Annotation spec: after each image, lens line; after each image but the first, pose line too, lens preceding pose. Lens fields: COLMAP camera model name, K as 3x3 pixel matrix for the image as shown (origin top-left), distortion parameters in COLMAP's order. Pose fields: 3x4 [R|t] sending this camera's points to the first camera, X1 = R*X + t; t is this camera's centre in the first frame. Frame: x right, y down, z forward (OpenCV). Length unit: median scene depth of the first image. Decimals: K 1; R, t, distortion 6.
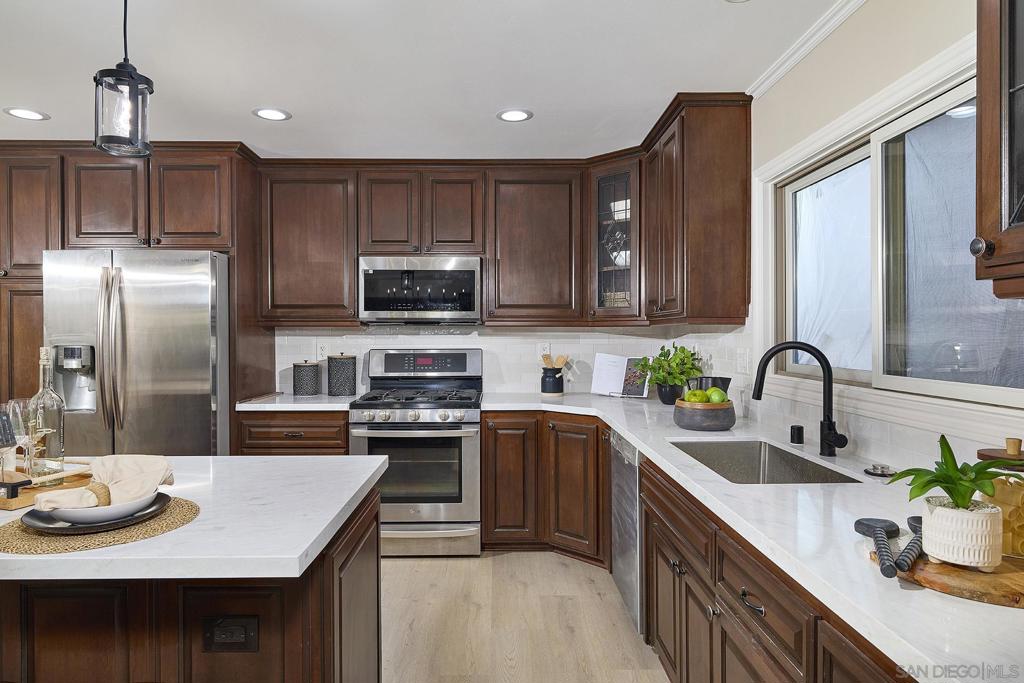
lens RADIAL K [[607.9, 0, 513.4], [0, 607.9, 341.1], [0, 0, 1]] dist [0.005452, -0.000983]
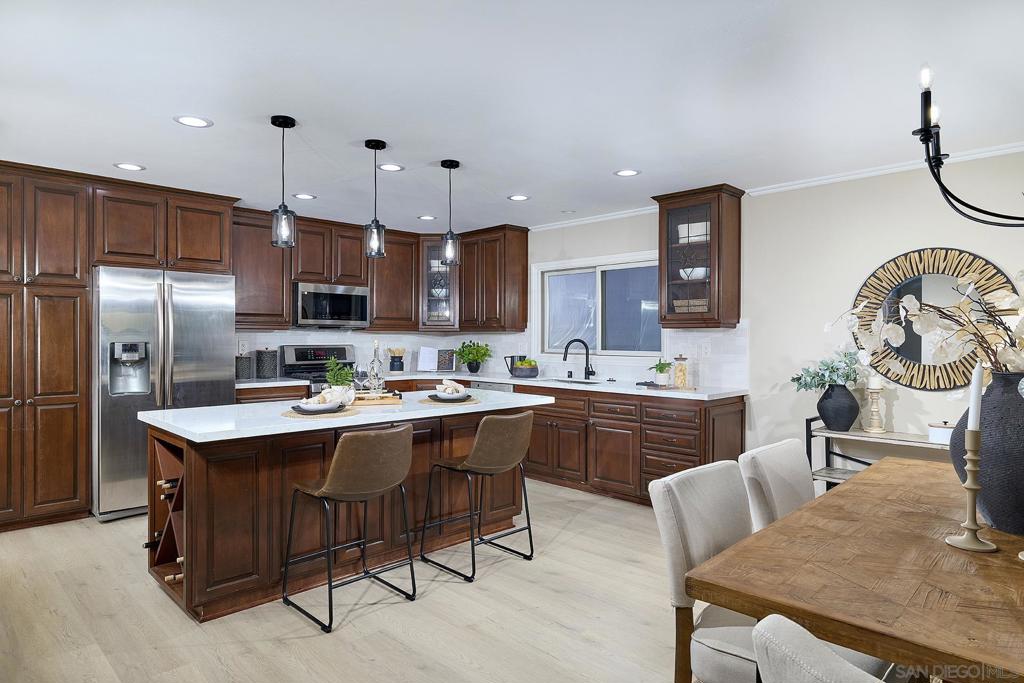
lens RADIAL K [[607.9, 0, 514.4], [0, 607.9, 341.5], [0, 0, 1]] dist [0.005452, -0.000983]
pose [[0.721829, -0.001596, 0.692069, -0.892986], [0.002509, 0.999997, -0.000311, 0.006858], [-0.692067, 0.001961, 0.721831, -0.426159]]
